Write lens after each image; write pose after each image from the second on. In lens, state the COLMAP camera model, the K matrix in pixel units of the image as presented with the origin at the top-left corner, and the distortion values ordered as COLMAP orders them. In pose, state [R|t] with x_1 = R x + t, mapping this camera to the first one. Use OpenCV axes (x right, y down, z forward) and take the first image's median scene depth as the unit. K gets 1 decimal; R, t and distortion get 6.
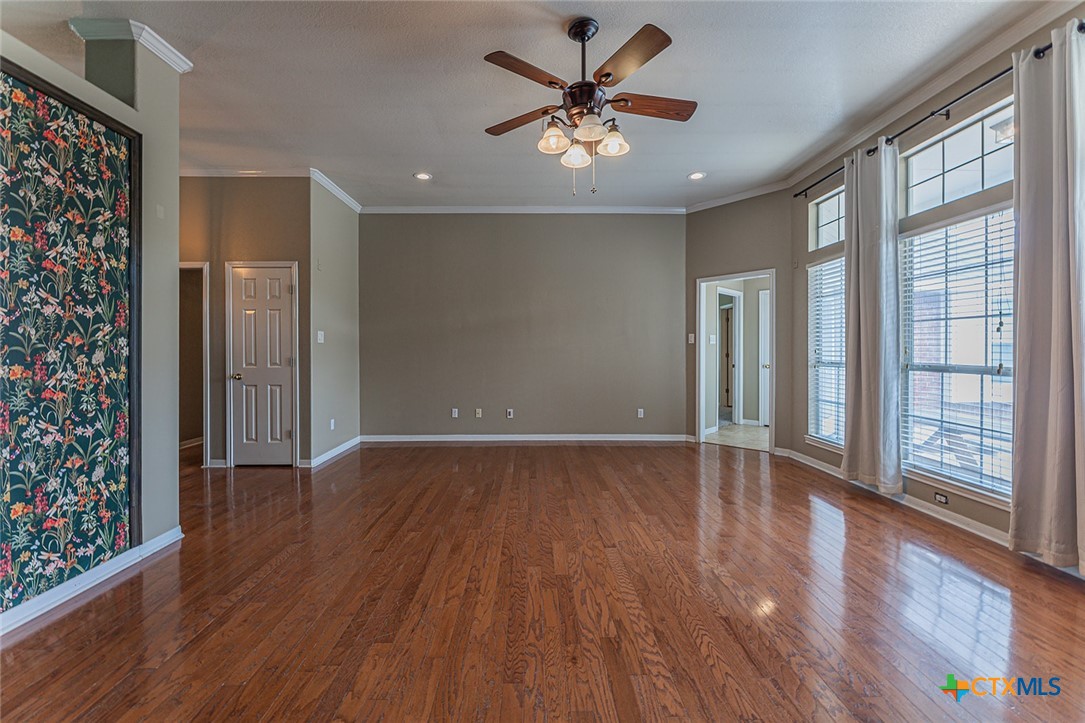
lens RADIAL K [[444.3, 0, 532.6], [0, 444.3, 350.8], [0, 0, 1]] dist [-0.000856, -0.000285]
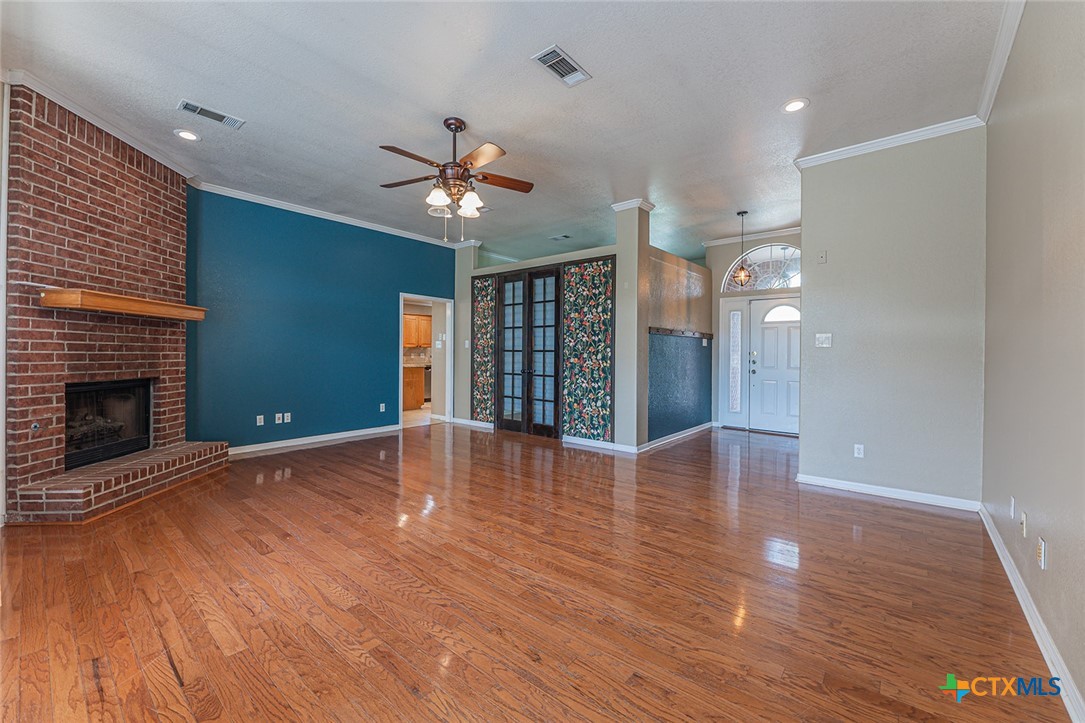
lens RADIAL K [[444.3, 0, 532.6], [0, 444.3, 350.8], [0, 0, 1]] dist [-0.000856, -0.000285]
pose [[-0.661942, -0.003344, -0.749548, 1.114546], [-0.007544, 0.999969, 0.002201, -0.018932], [0.749517, 0.007111, -0.661946, 2.353533]]
